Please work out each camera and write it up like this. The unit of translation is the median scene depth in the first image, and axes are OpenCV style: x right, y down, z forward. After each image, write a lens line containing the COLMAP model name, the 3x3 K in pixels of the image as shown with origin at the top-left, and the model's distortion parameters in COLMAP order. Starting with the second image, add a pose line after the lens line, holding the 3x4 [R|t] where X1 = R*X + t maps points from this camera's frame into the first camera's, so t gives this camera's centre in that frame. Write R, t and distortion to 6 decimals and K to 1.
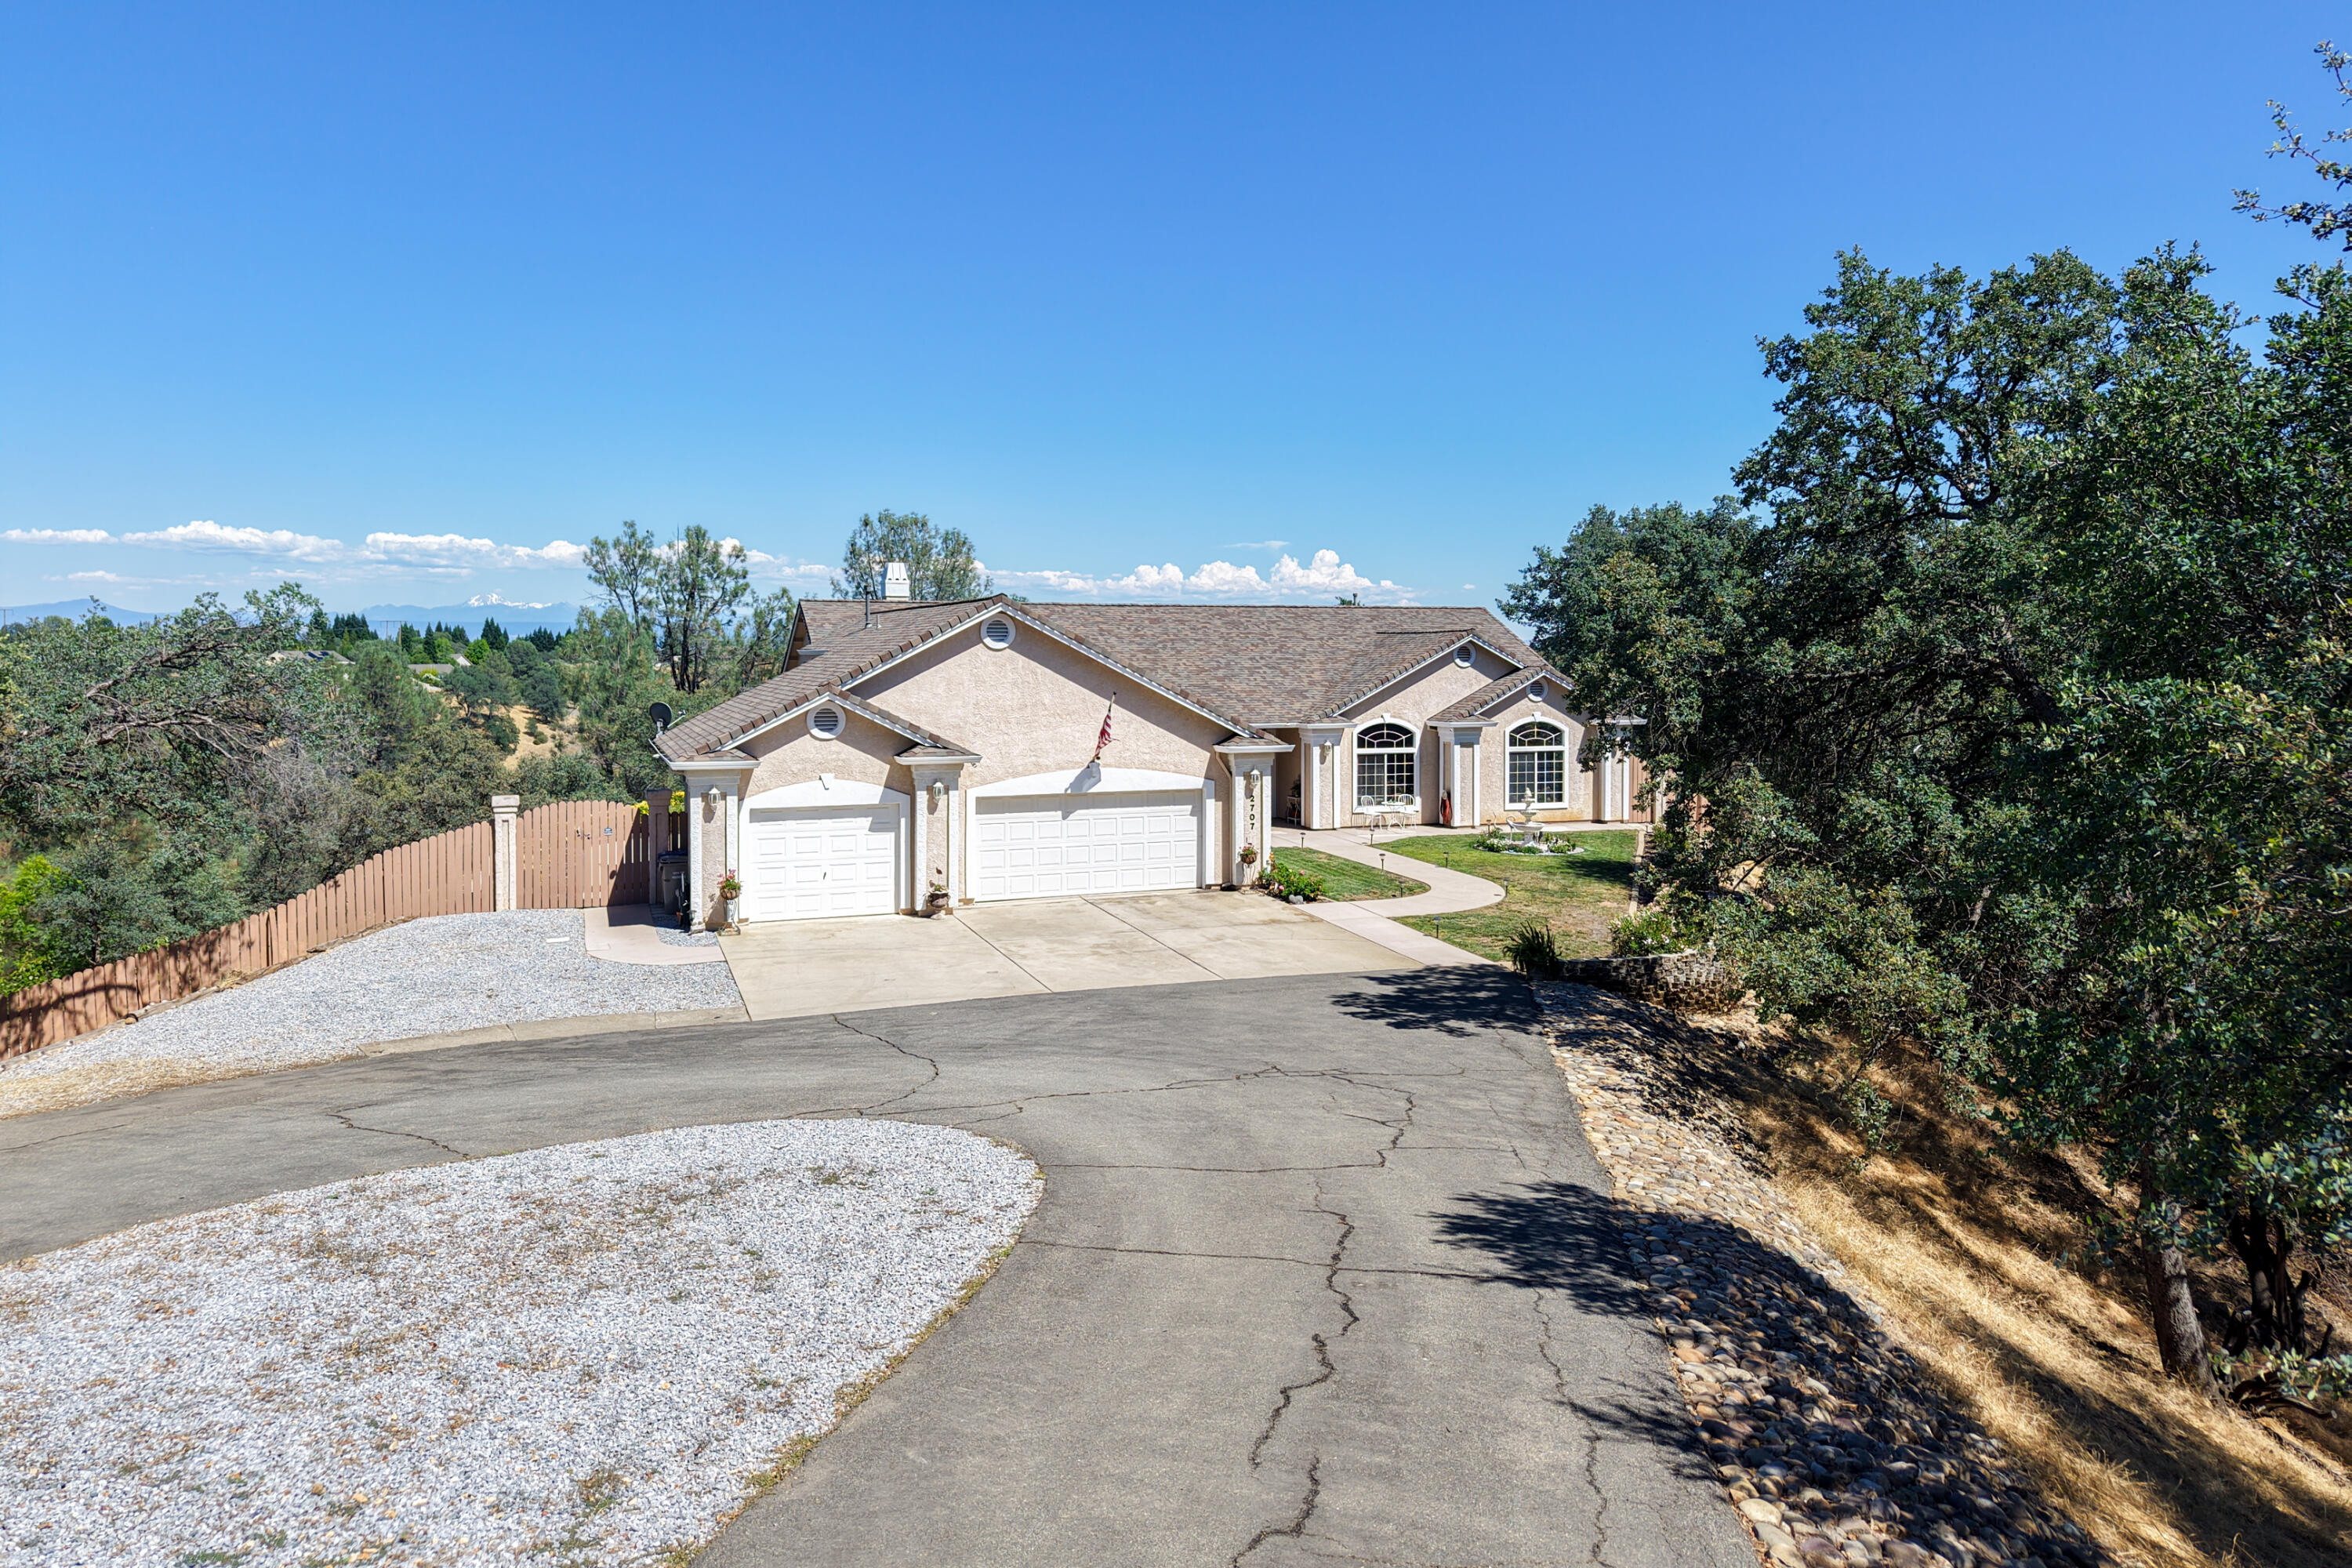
lens RADIAL K [[1563.9, 0, 1193.4], [0, 1563.9, 769.9], [0, 0, 1]] dist [0.029898, -0.037645]
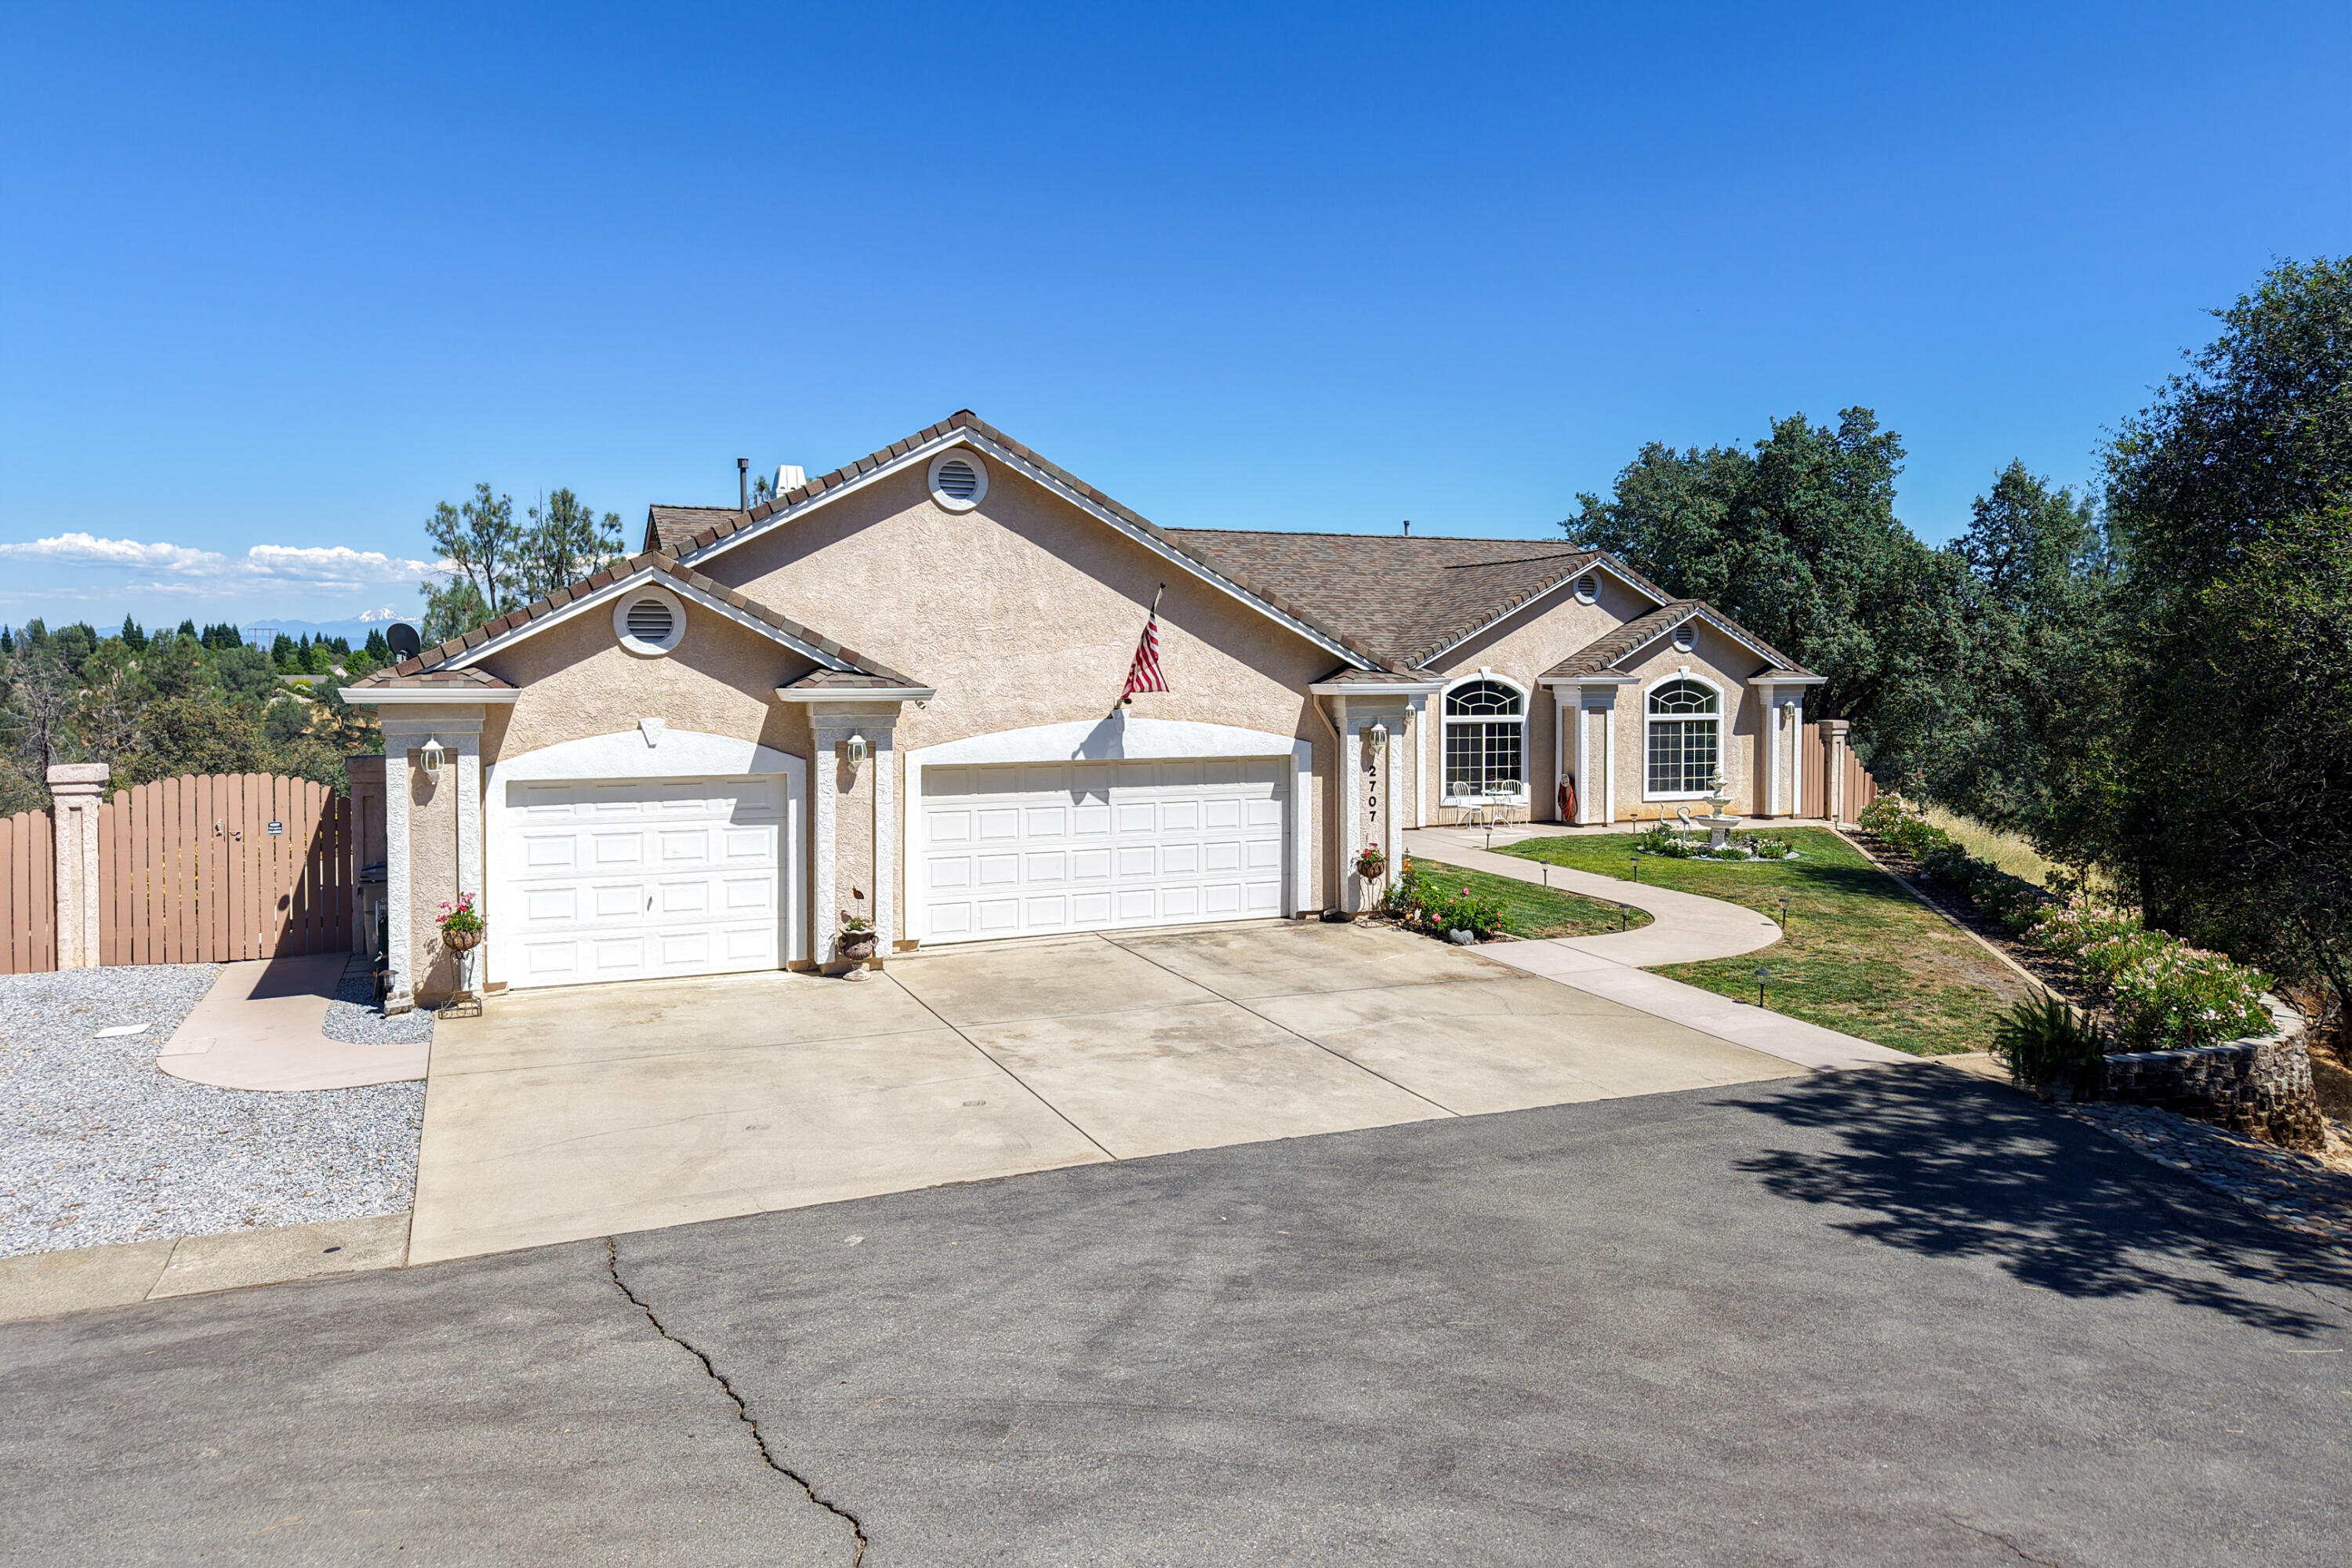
lens RADIAL K [[1563.9, 0, 1197.5], [0, 1563.9, 763.8], [0, 0, 1]] dist [0.029898, -0.037645]
pose [[0.998305, -0.003587, 0.058095, -0.049974], [0.004417, 0.999890, -0.014165, 0.017995], [-0.058037, 0.014397, 0.998211, 0.293464]]
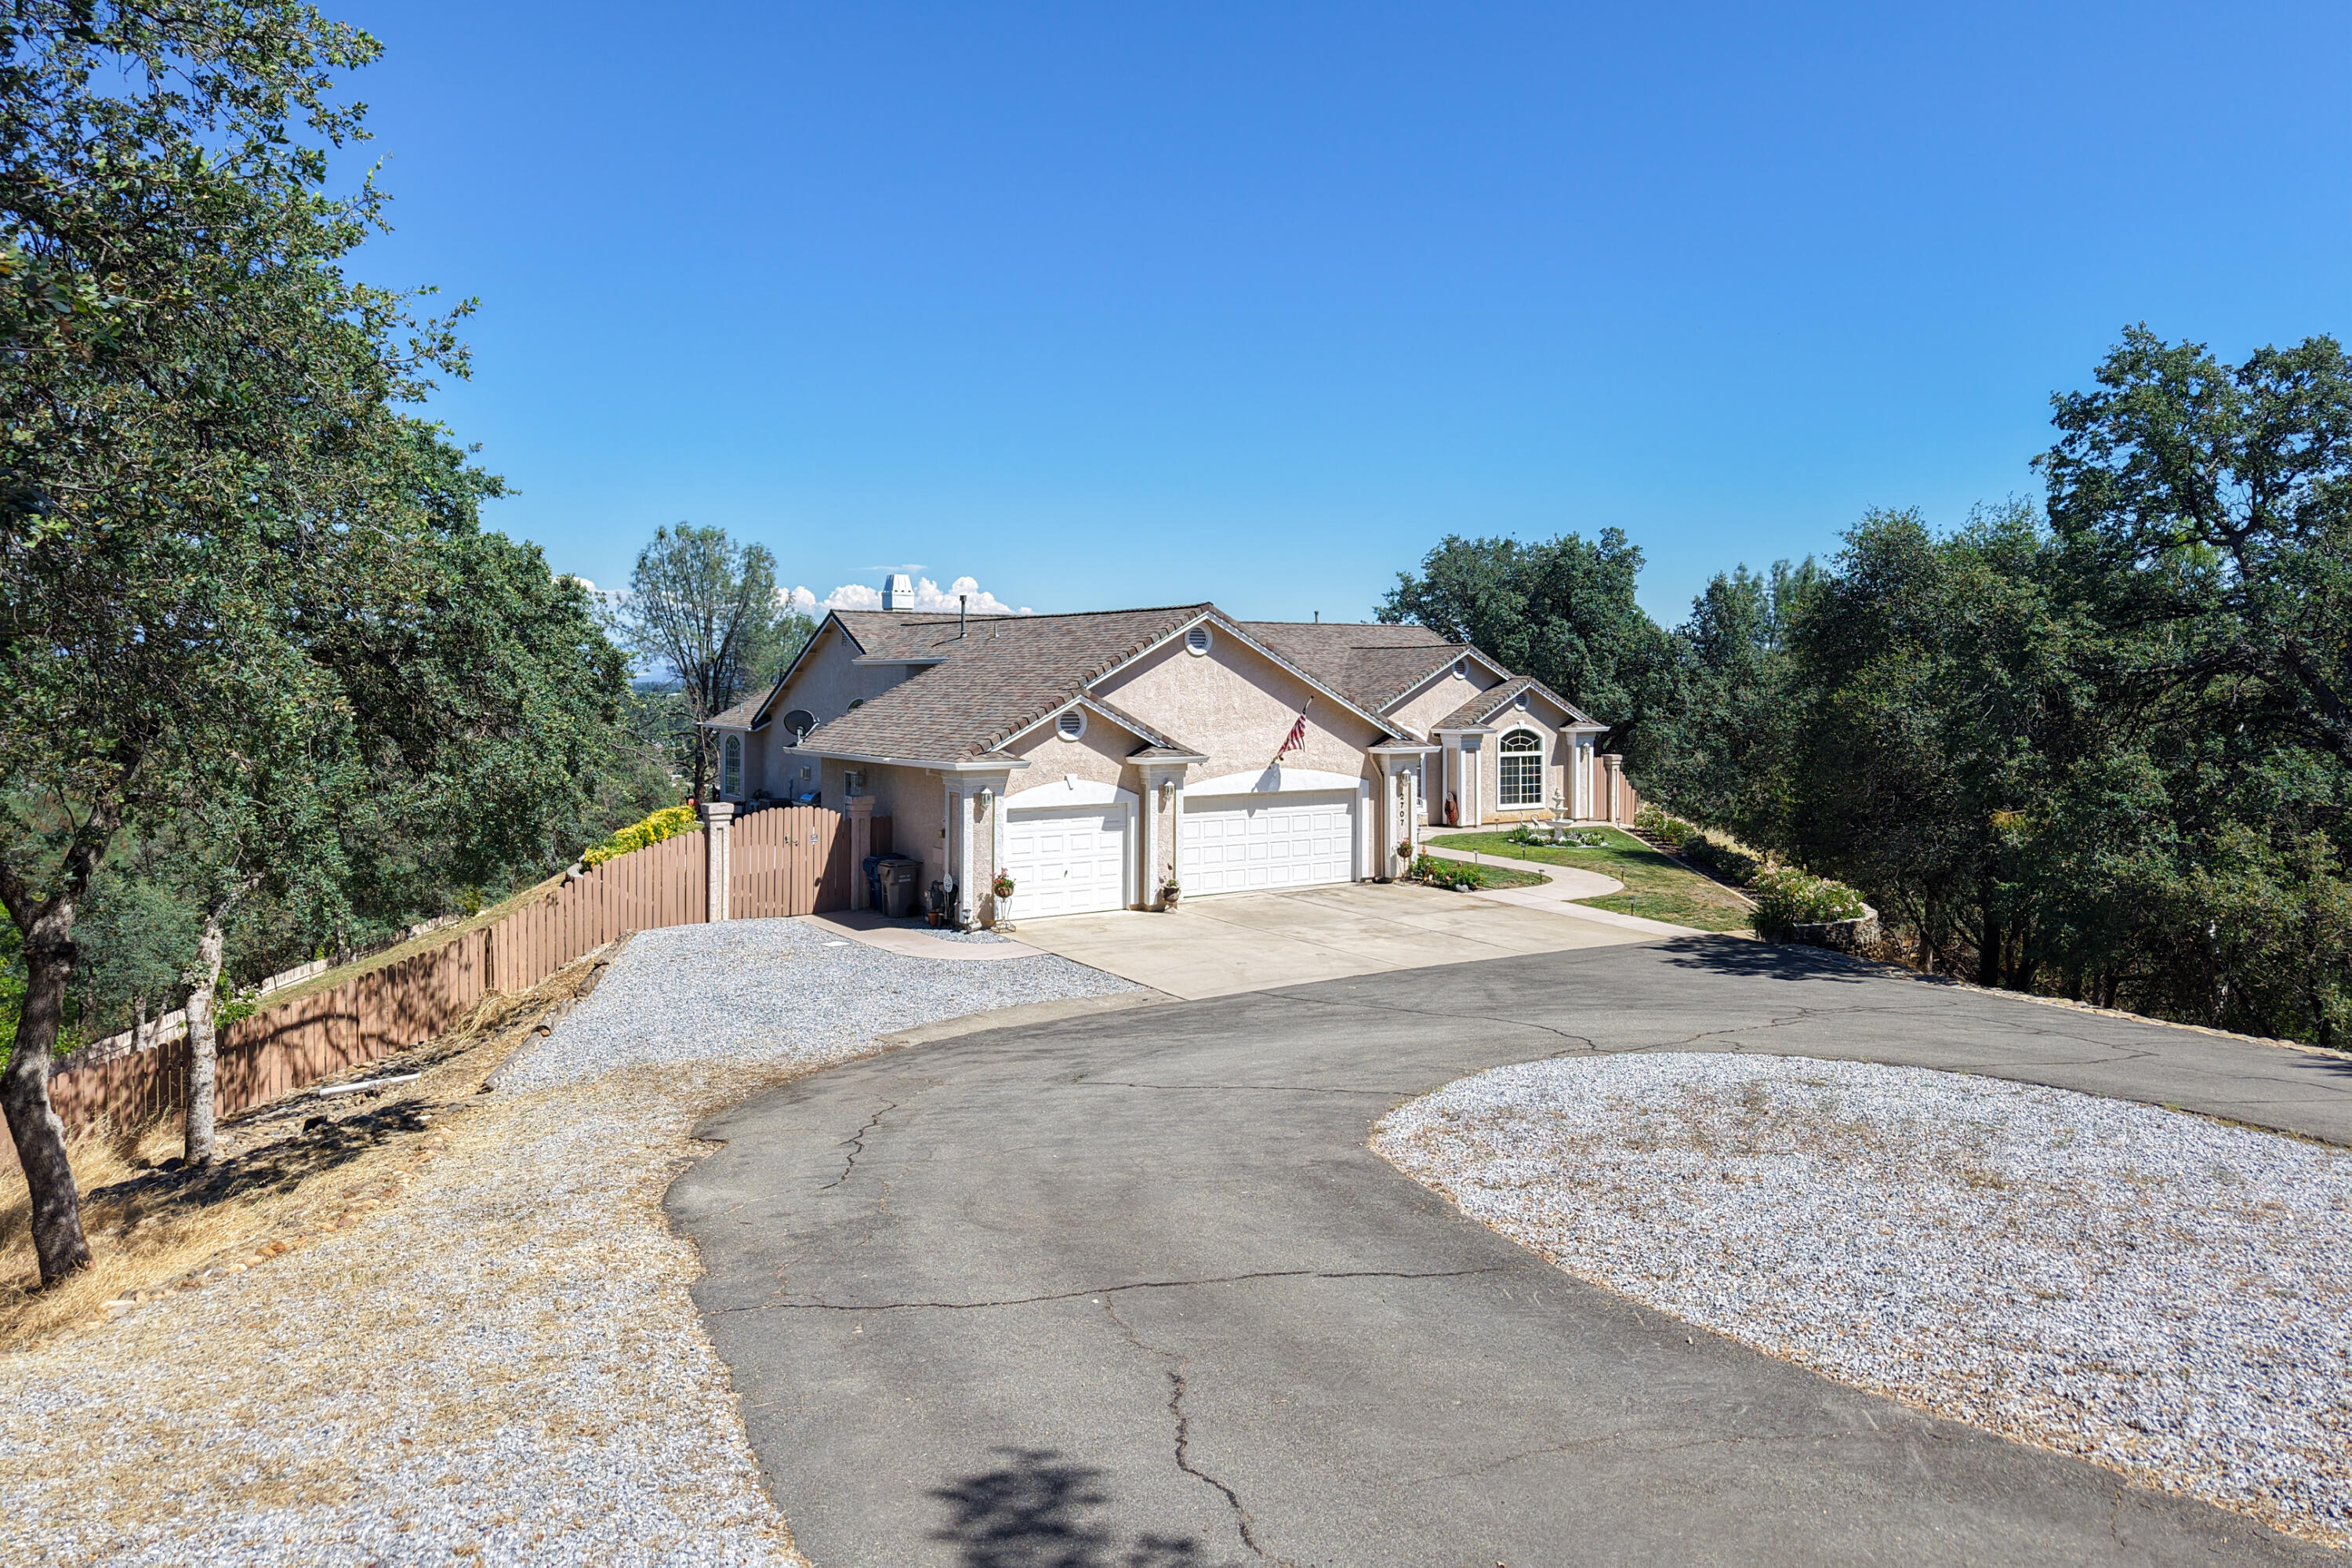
lens RADIAL K [[1563.9, 0, 1198.1], [0, 1563.9, 770.3], [0, 0, 1]] dist [0.029898, -0.037645]
pose [[0.972198, -0.012355, 0.233835, -0.261237], [0.016198, 0.999763, -0.014521, 0.010300], [-0.233600, 0.017905, 0.972168, -0.006876]]
